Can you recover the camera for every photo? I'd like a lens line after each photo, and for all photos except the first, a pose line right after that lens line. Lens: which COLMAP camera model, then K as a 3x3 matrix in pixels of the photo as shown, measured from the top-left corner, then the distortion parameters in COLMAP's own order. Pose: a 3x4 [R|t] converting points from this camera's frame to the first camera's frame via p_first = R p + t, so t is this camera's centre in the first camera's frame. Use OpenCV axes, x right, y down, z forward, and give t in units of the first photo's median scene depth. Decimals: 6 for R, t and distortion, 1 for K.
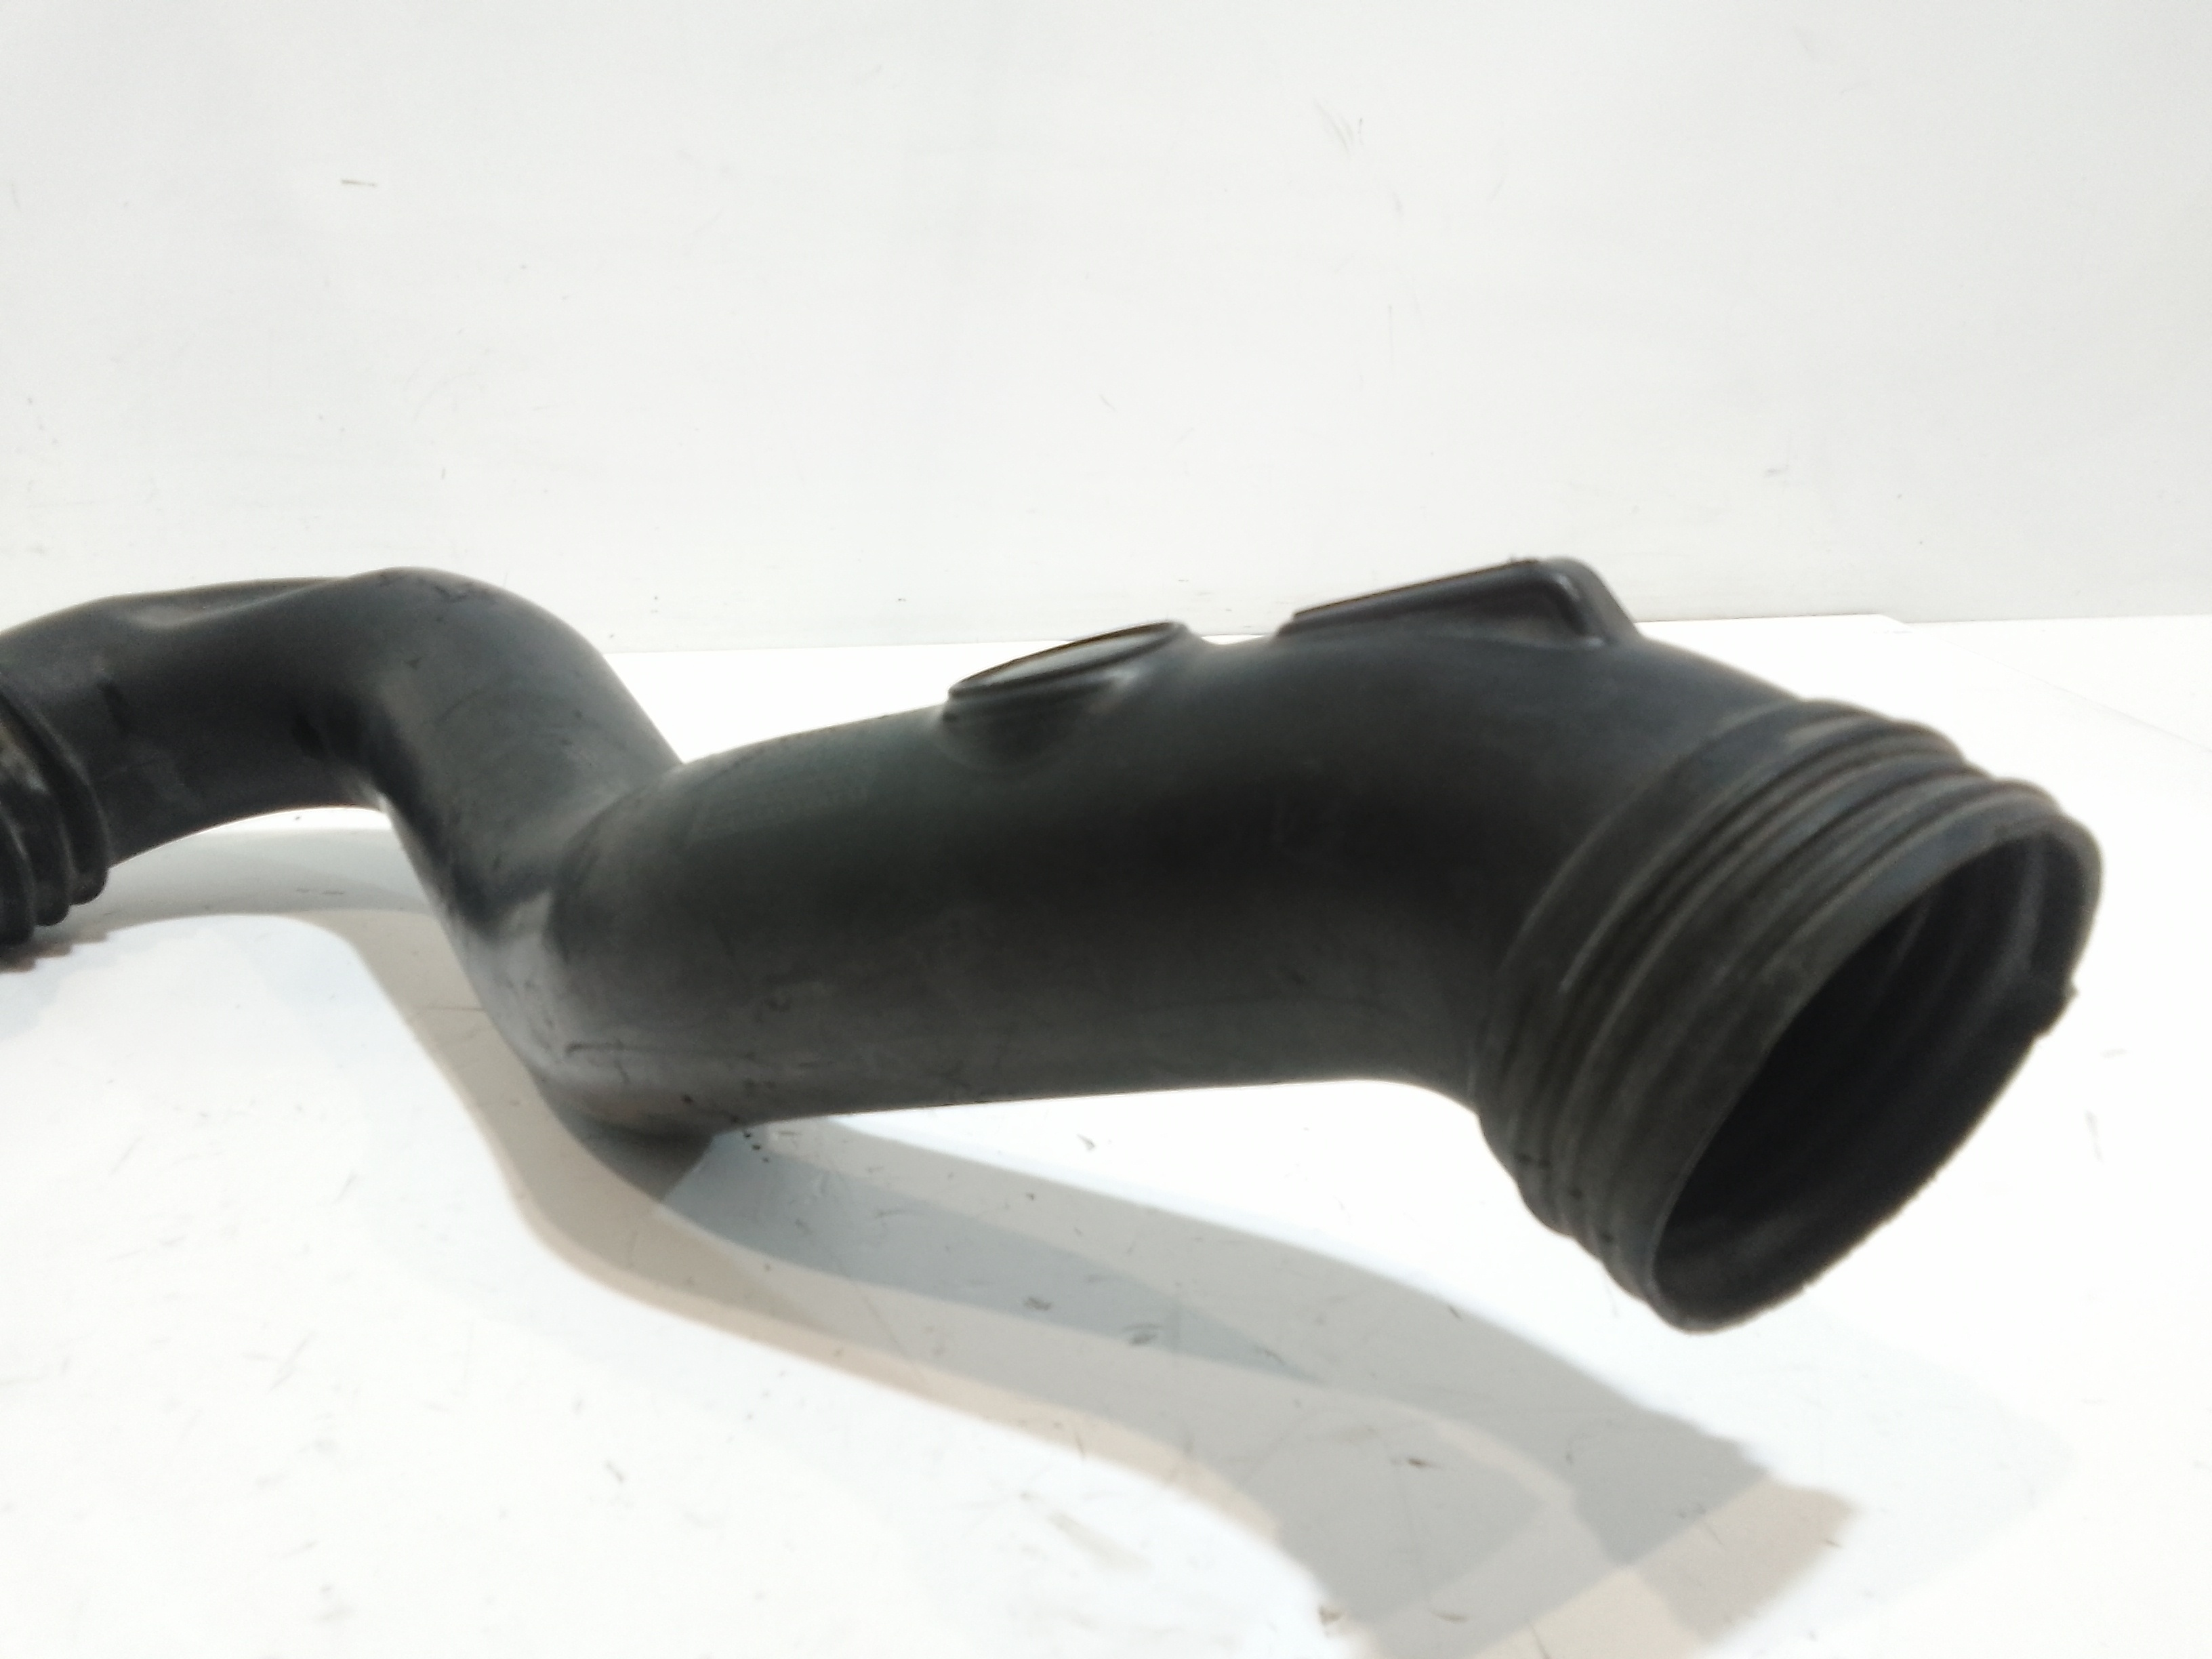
lens RADIAL K [[1705.3, 0, 1121.3], [0, 1705.3, 843.2], [0, 0, 1]] dist [0.053377, -0.092998]
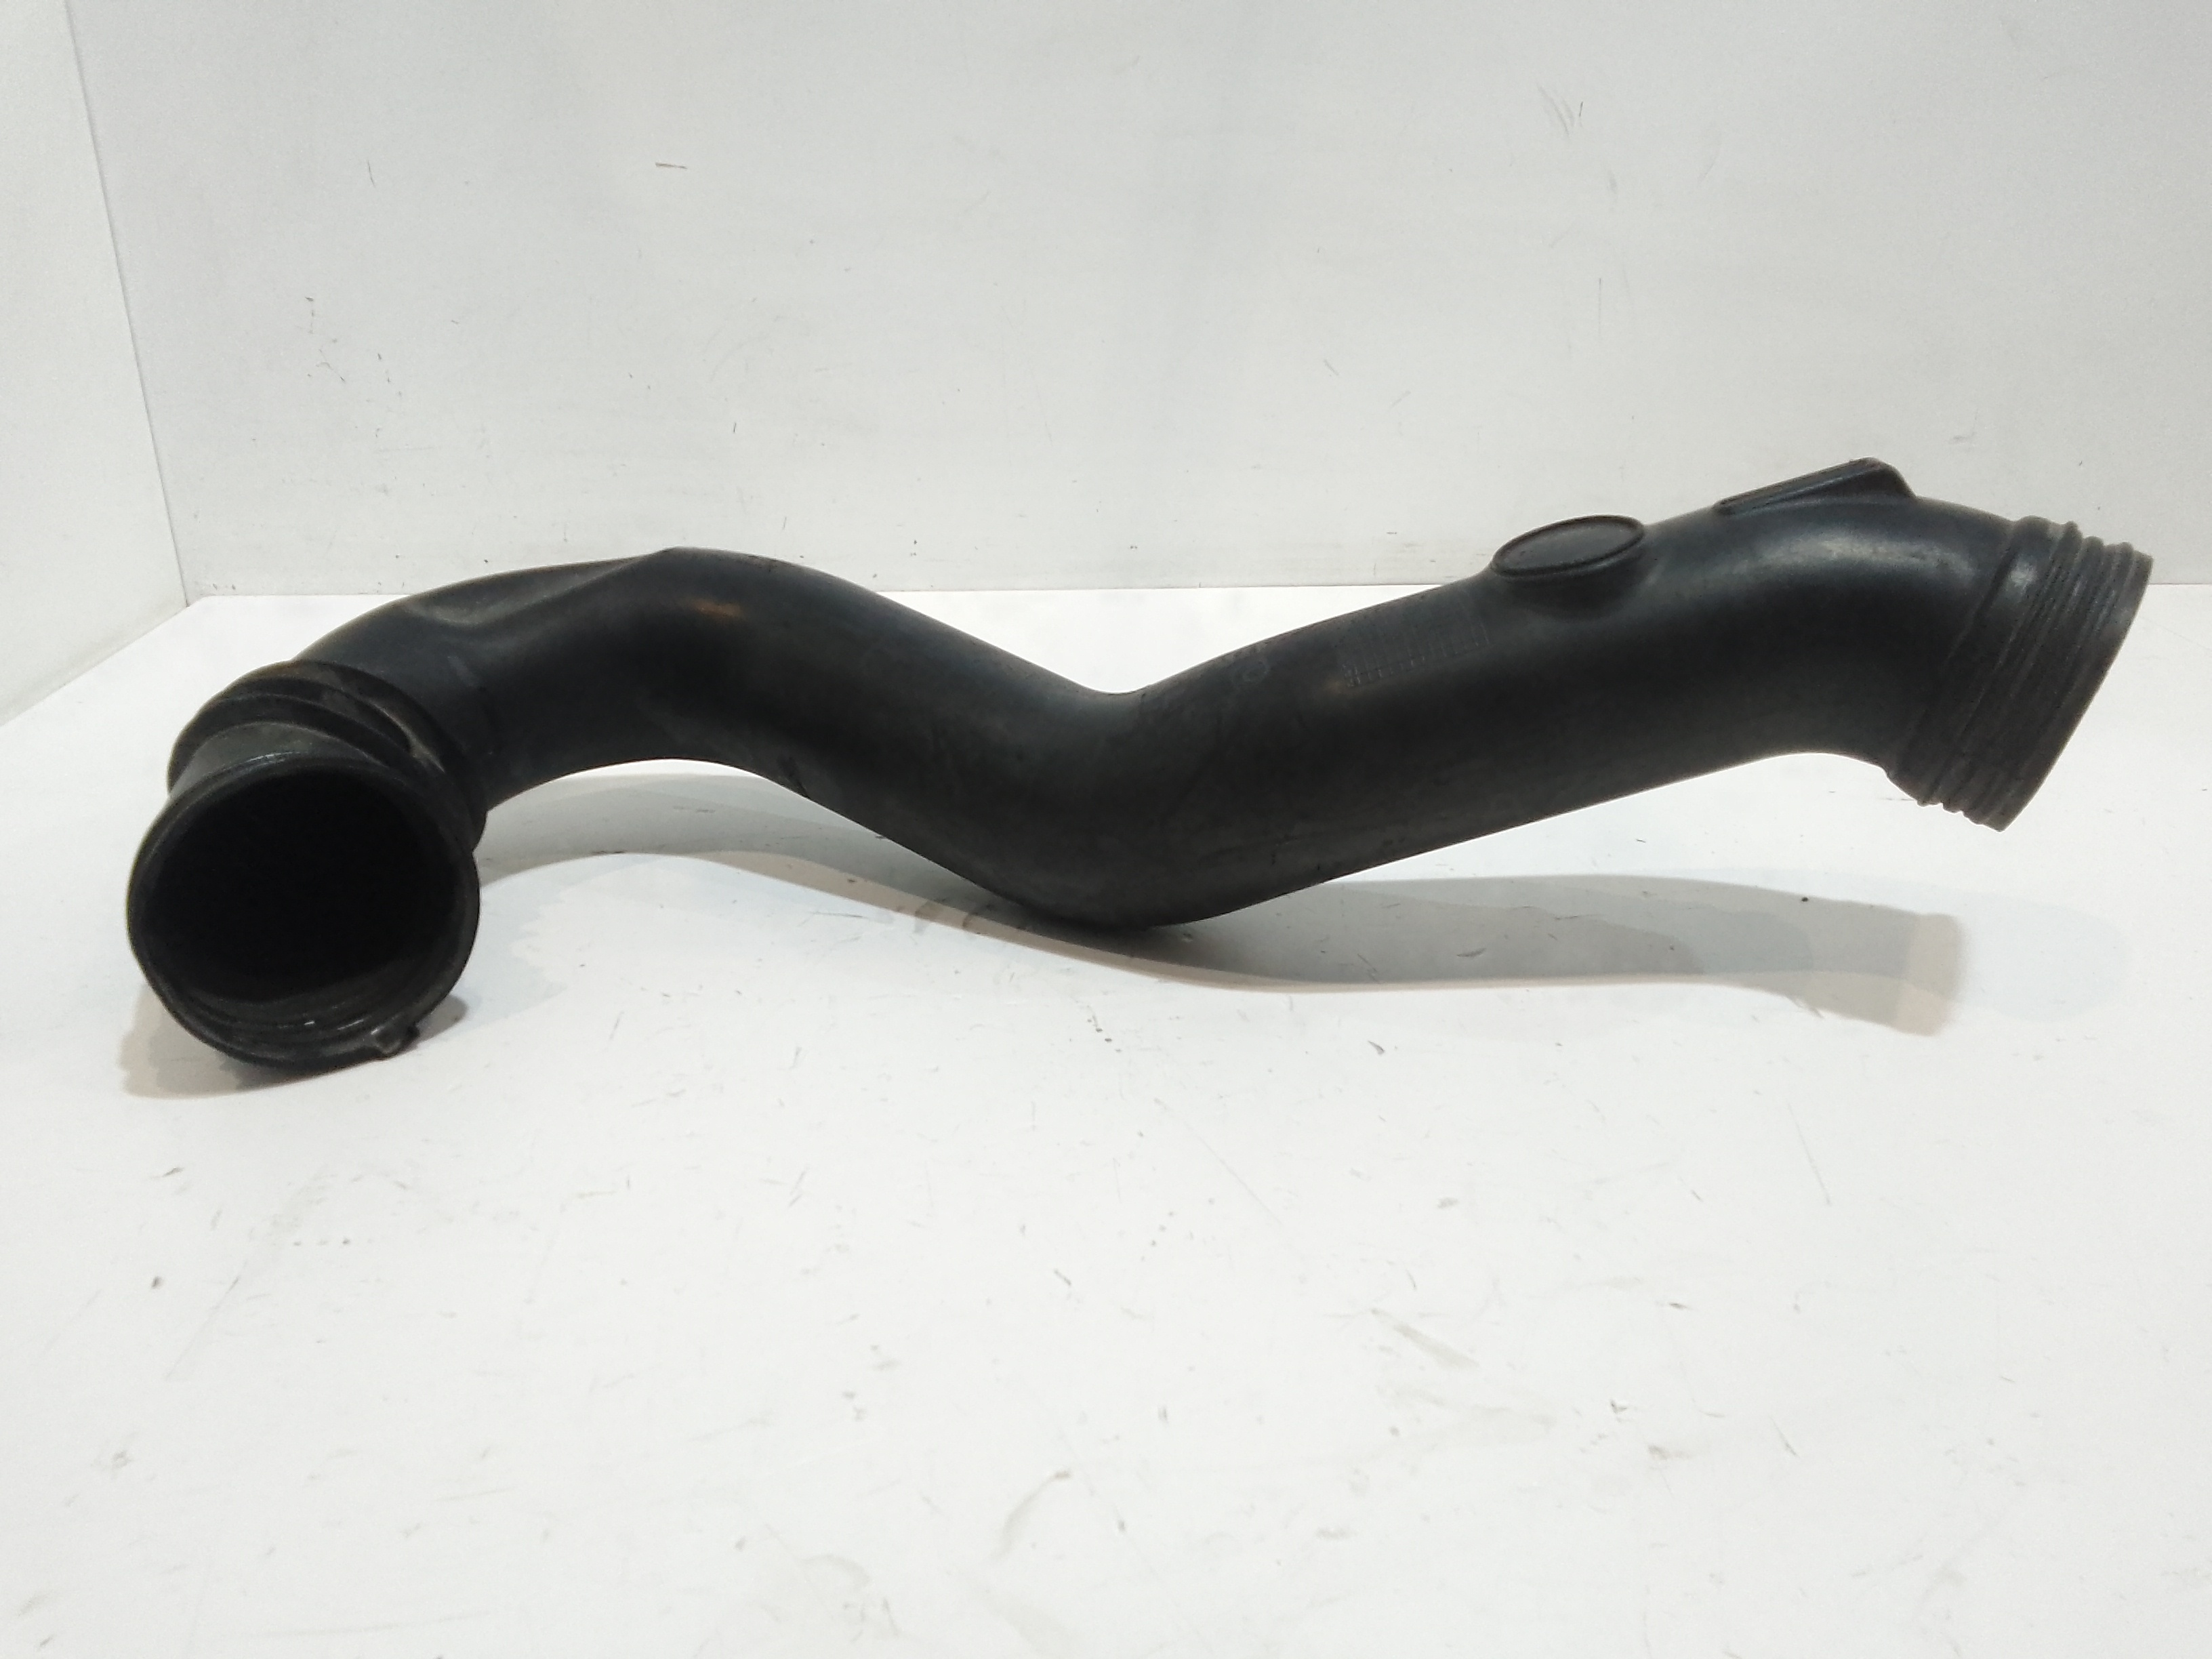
lens RADIAL K [[1708.8, 0, 1109.9], [0, 1708.8, 841.6], [0, 0, 1]] dist [0.051675, -0.091819]
pose [[0.997109, 0.033179, -0.068360, -0.168423], [-0.029182, 0.997851, 0.058666, -0.048670], [0.070159, -0.056502, 0.995934, -0.288216]]
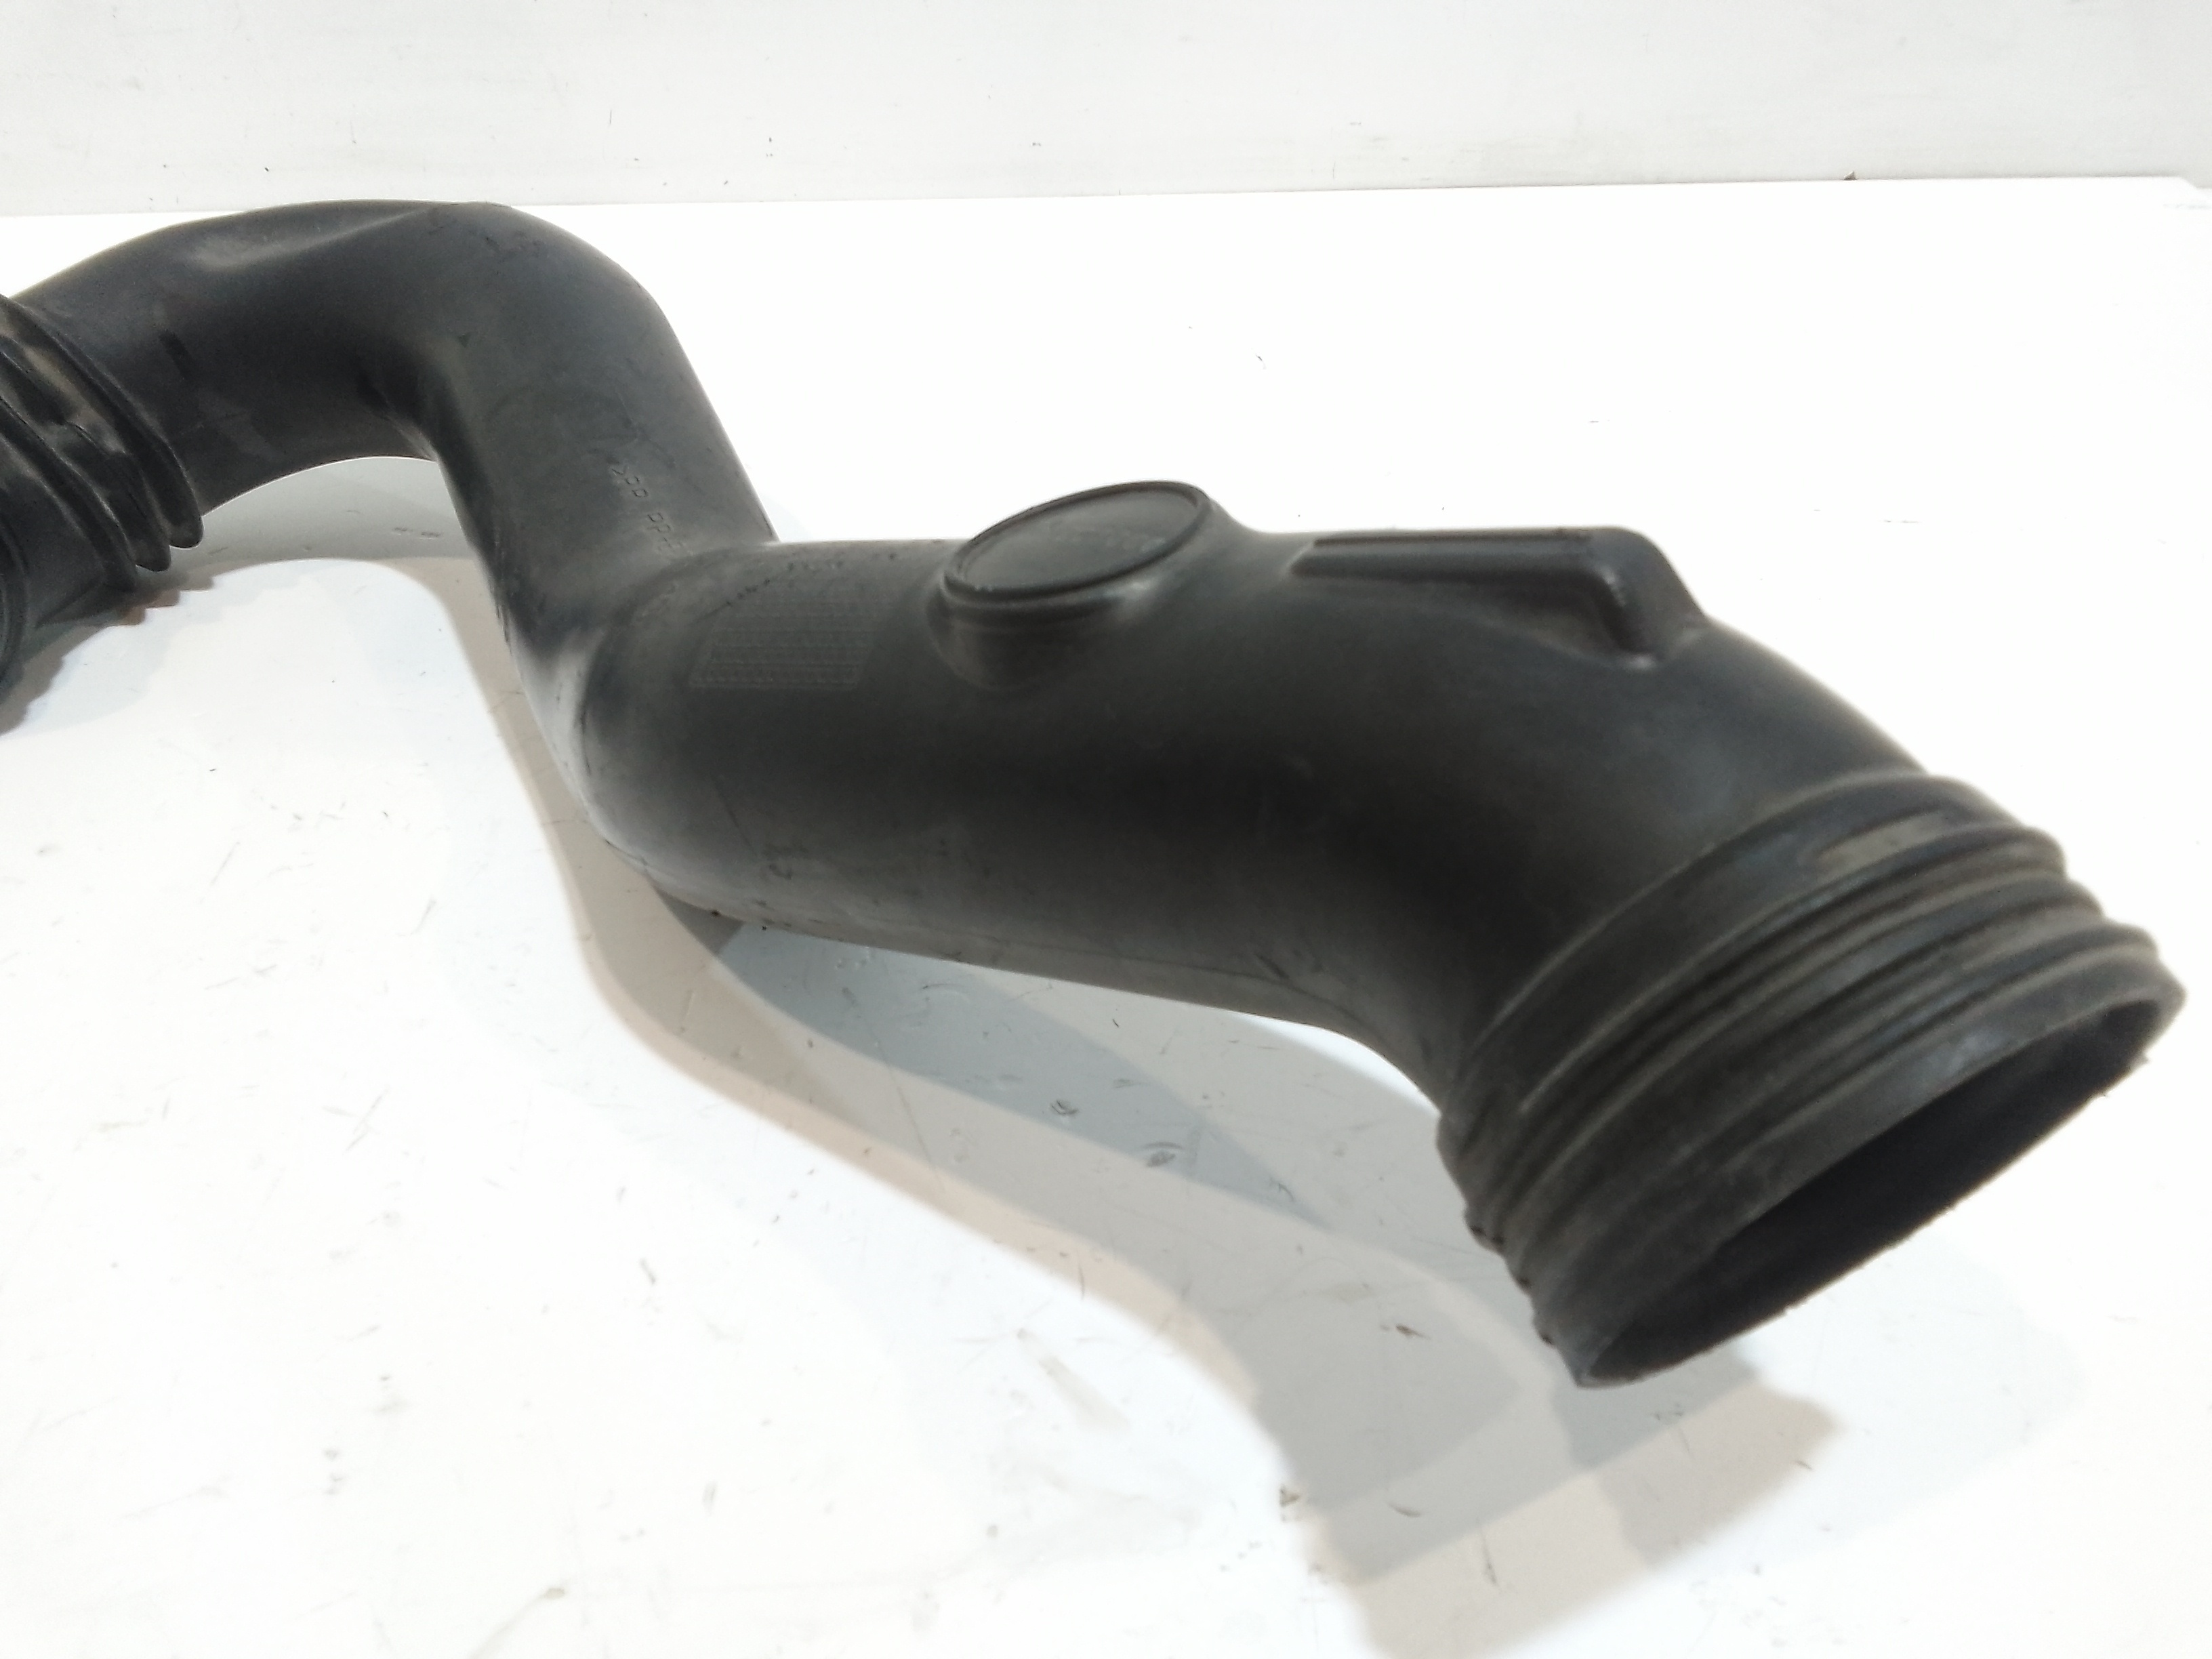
lens RADIAL K [[1705.3, 0, 1121.3], [0, 1705.3, 843.2], [0, 0, 1]] dist [0.053377, -0.092998]
pose [[0.992665, 0.063690, -0.102765, 0.086324], [-0.027917, 0.947769, 0.317734, -0.222737], [0.117634, -0.312535, 0.942594, 0.103112]]
